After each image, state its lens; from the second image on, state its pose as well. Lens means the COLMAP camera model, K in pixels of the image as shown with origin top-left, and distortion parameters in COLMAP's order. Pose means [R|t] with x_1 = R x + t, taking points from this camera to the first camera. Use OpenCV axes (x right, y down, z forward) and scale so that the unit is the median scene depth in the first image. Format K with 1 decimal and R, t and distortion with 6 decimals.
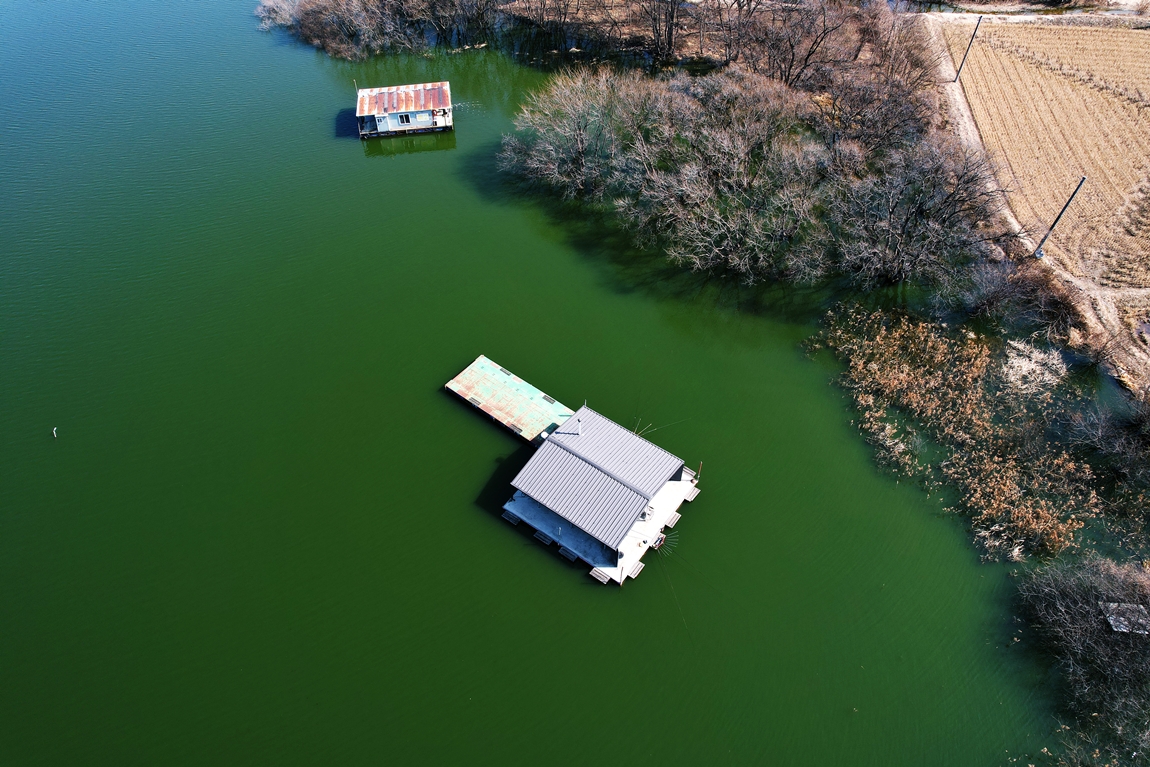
lens RADIAL K [[731.1, 0, 575.0], [0, 731.1, 383.5], [0, 0, 1]] dist [-0.087344, 0.080303]
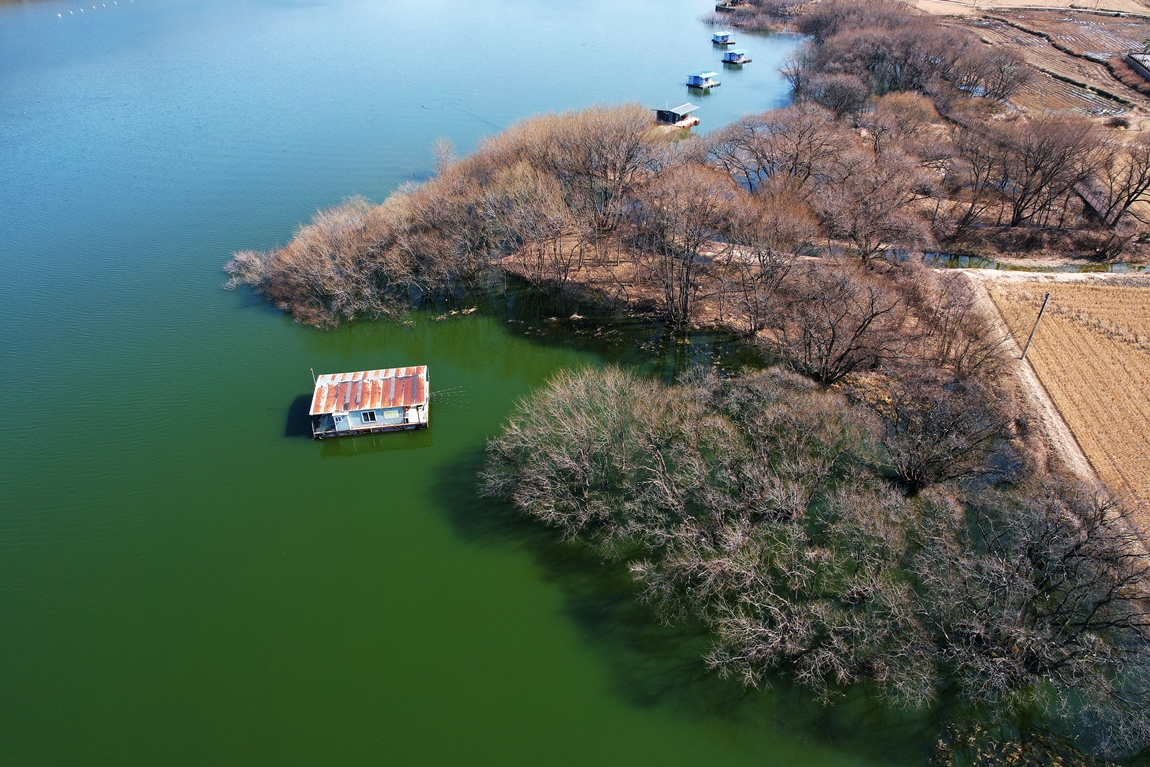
lens RADIAL K [[704.6, 0, 575.0], [0, 704.6, 383.5], [0, 0, 1]] dist [-0.063673, 0.053515]
pose [[0.999999, 0.000177, -0.001494, -0.000672], [-0.000500, 0.975754, -0.218869, -0.222604], [0.001419, 0.218869, 0.975753, 0.207435]]
